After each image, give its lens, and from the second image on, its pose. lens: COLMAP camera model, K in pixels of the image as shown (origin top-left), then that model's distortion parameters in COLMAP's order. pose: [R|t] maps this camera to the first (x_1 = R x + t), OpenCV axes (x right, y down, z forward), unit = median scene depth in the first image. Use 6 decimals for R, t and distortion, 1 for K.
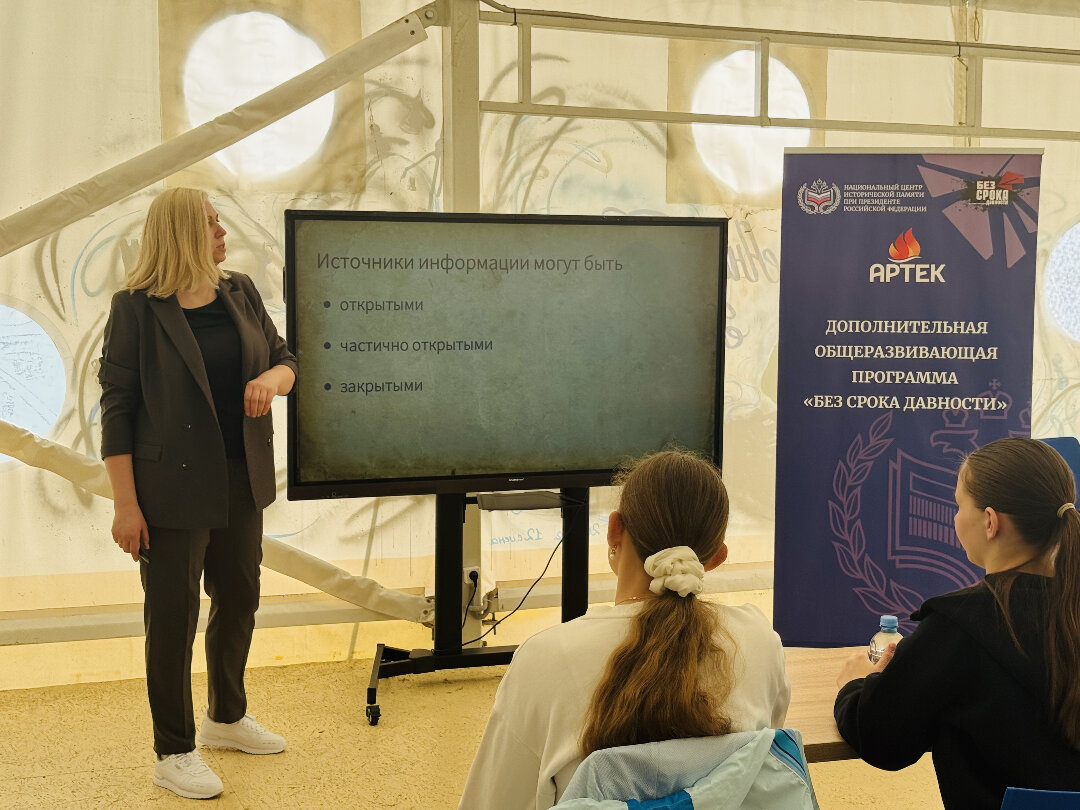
lens RADIAL K [[1516.9, 0, 541.3], [0, 1516.9, 420.9], [0, 0, 1]] dist [0.108545, -0.080227]
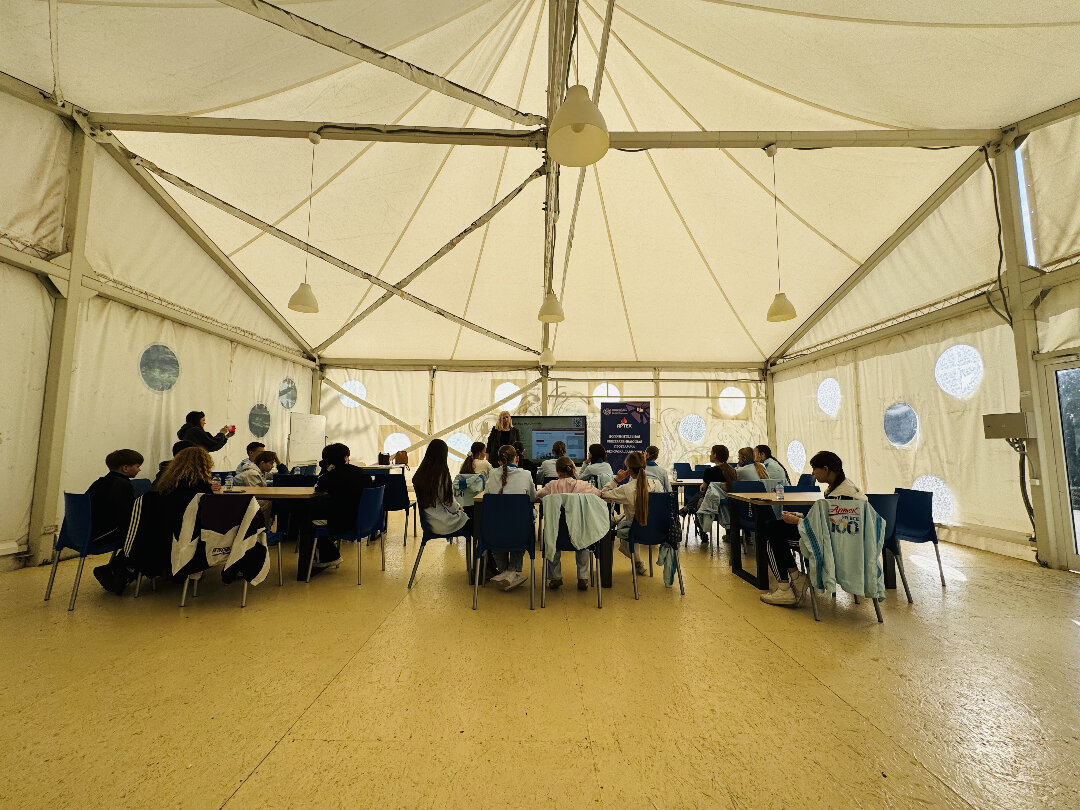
lens RADIAL K [[425.8, 0, 545.2], [0, 425.8, 407.7], [0, 0, 1]] dist [0.000738, 0.000014]
pose [[0.936217, -0.032434, -0.349921, 0.485899], [-0.026414, 0.986420, -0.162103, 0.077610], [0.350427, 0.161006, 0.922647, -0.388565]]
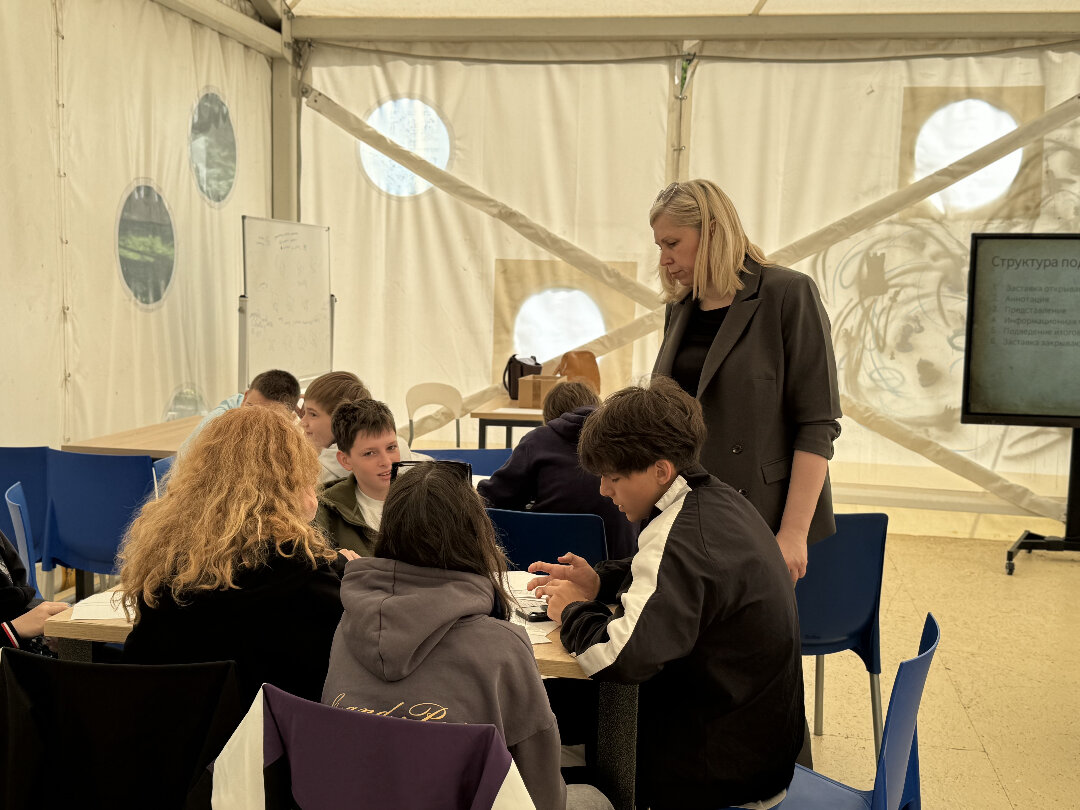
lens RADIAL K [[1253.1, 0, 540.0], [0, 1253.1, 405.0], [0, 0, 1]] dist [0.194148, -0.412795]
pose [[0.857048, 0.064258, -0.511214, 0.110768], [-0.058106, 0.997917, 0.028019, 0.020094], [0.511950, 0.005691, 0.858996, -0.281355]]
